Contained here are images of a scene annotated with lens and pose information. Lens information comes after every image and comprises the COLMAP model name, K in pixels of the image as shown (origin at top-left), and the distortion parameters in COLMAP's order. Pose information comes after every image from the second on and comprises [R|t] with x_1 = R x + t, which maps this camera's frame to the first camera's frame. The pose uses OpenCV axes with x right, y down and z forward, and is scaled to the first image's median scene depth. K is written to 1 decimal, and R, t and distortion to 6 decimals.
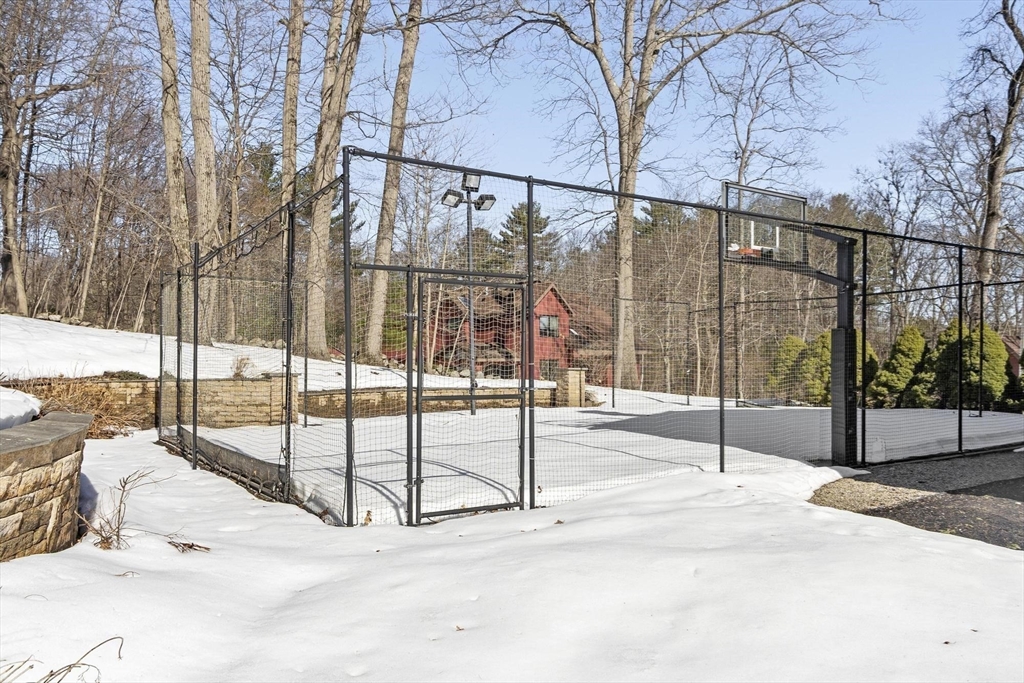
lens RADIAL K [[751.6, 0, 511.6], [0, 751.6, 343.2], [0, 0, 1]] dist [0.051508, 0.002084]
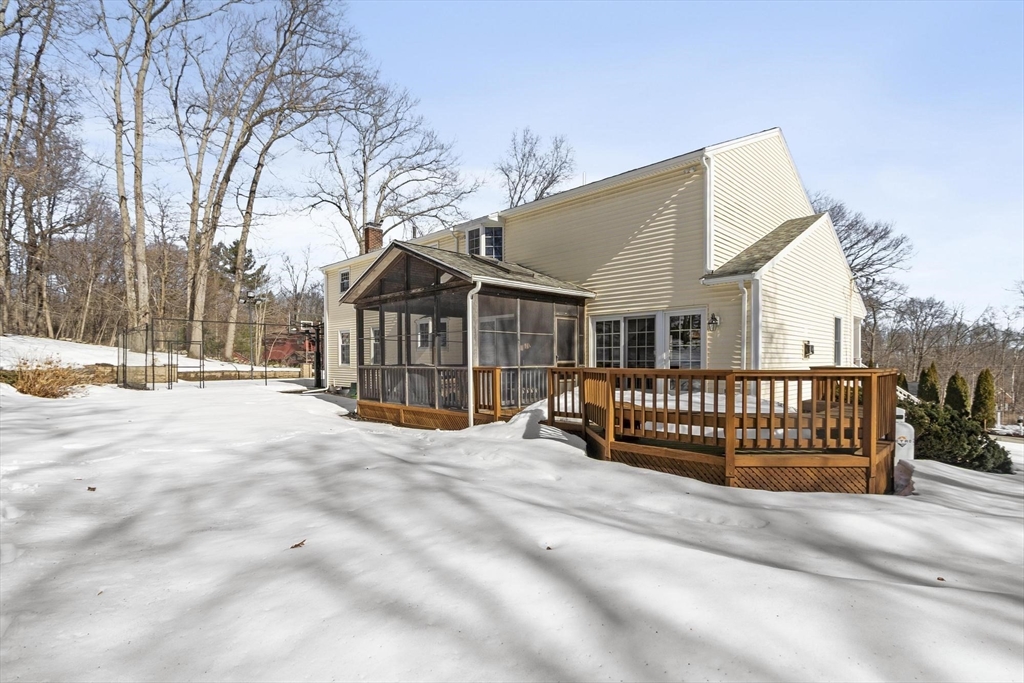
lens RADIAL K [[498.8, 0, 513.1], [0, 498.8, 351.9], [0, 0, 1]] dist [-0.001410, -0.000453]
pose [[0.977017, 0.008620, 0.212986, 0.410818], [-0.009456, 0.999951, 0.002906, -0.016161], [-0.212951, -0.004854, 0.977051, -0.798544]]
